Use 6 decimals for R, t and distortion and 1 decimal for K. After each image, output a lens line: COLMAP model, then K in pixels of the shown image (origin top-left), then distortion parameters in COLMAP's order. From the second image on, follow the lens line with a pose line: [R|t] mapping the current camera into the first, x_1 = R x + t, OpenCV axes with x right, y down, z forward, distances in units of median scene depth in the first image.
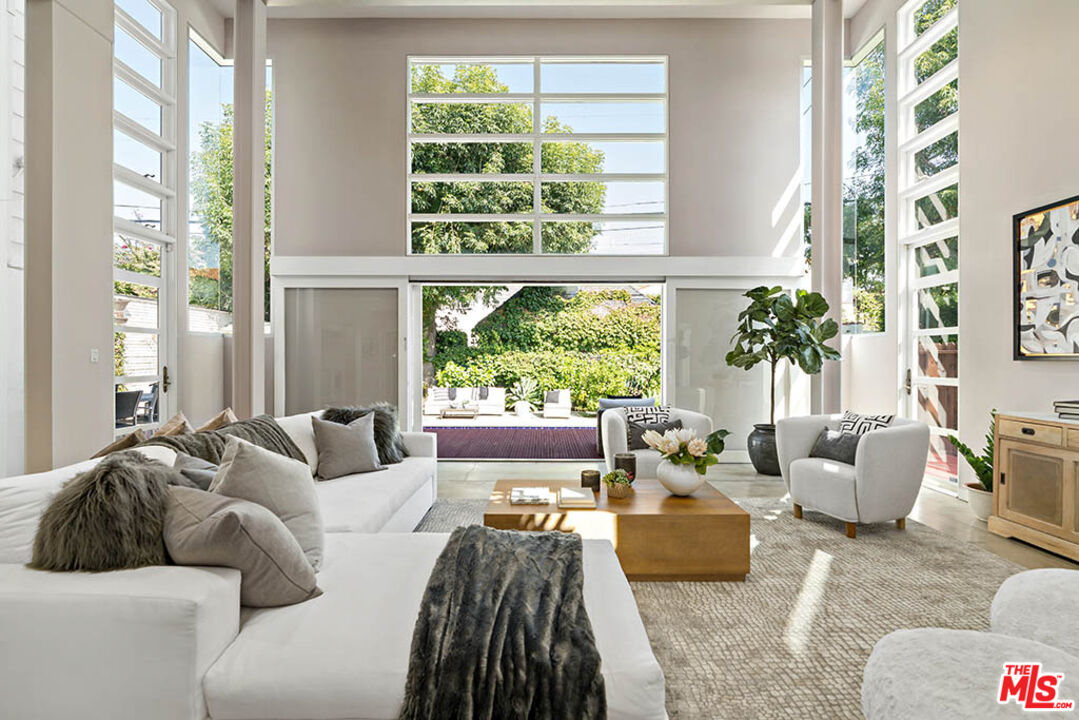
lens RADIAL K [[492.6, 0, 538.9], [0, 492.6, 356.2], [0, 0, 1]] dist [-0.000924, 0.000440]
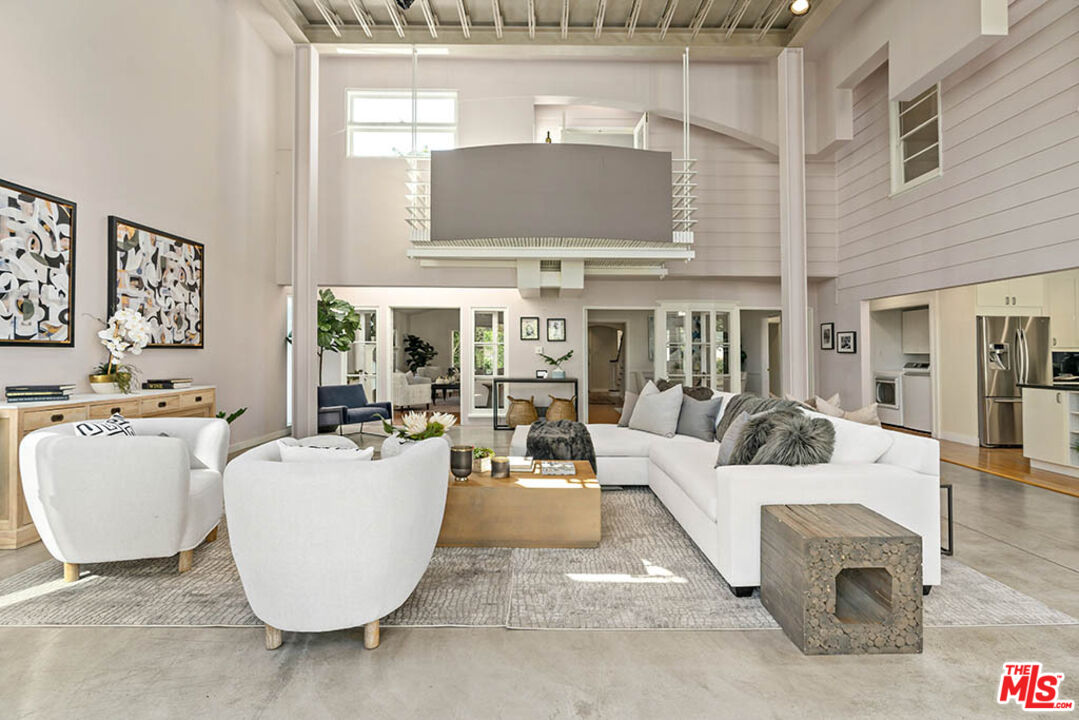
lens RADIAL K [[493.0, 0, 543.0], [0, 493.0, 346.6], [0, 0, 1]] dist [0.001380, 0.000138]
pose [[-0.999909, -0.003467, -0.013063, 0.018003], [-0.003244, 0.999849, -0.017066, 0.021256], [0.013120, -0.017023, -0.999769, 2.137650]]
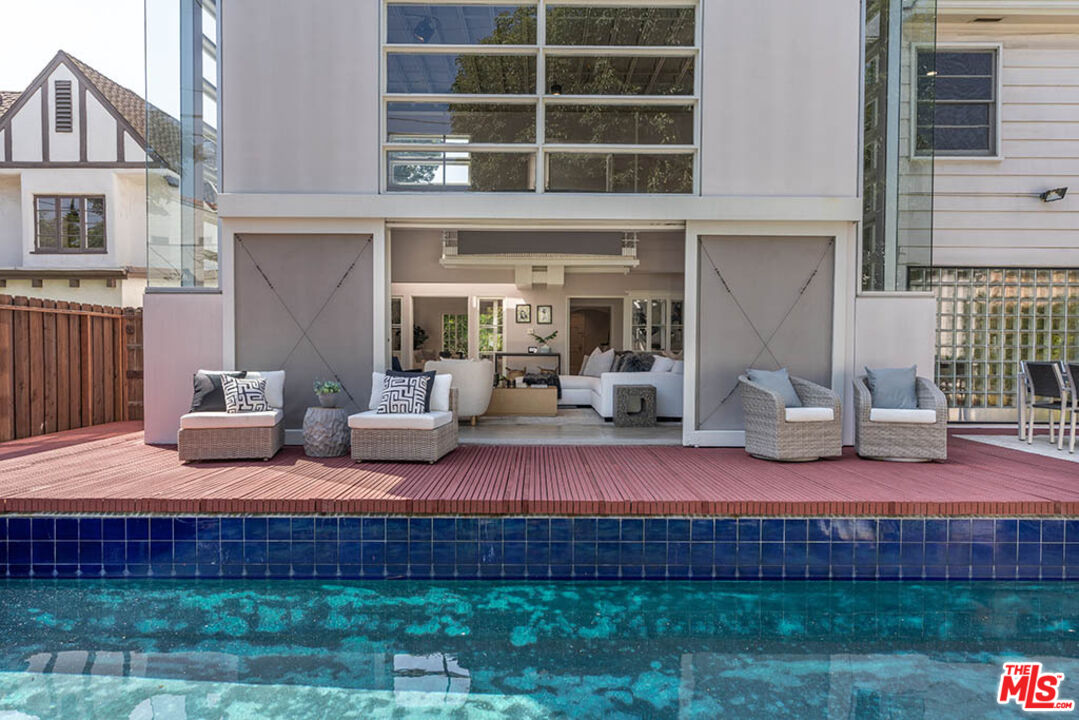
lens RADIAL K [[729.3, 0, 539.4], [0, 729.3, 366.3], [0, 0, 1]] dist [0.004640, 0.001578]
pose [[-0.999868, -0.003433, -0.015909, 0.021185], [-0.003856, 0.999639, 0.026606, 0.086207], [0.015811, 0.026664, -0.999519, 3.952146]]
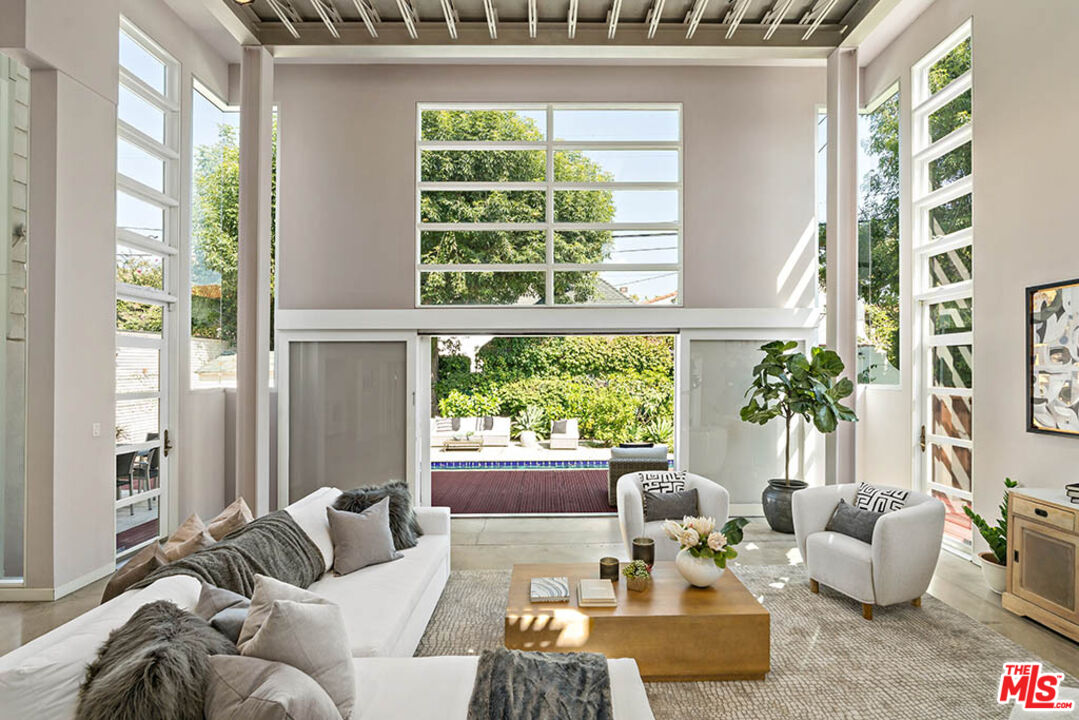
lens RADIAL K [[511.6, 0, 552.8], [0, 511.6, 364.4], [0, 0, 1]] dist [0.000345, -0.000260]
pose [[0.999772, 0.003894, 0.020991, -0.025384], [-0.003785, 0.999979, -0.005255, -0.121844], [-0.021011, 0.005175, 0.999766, -0.024289]]
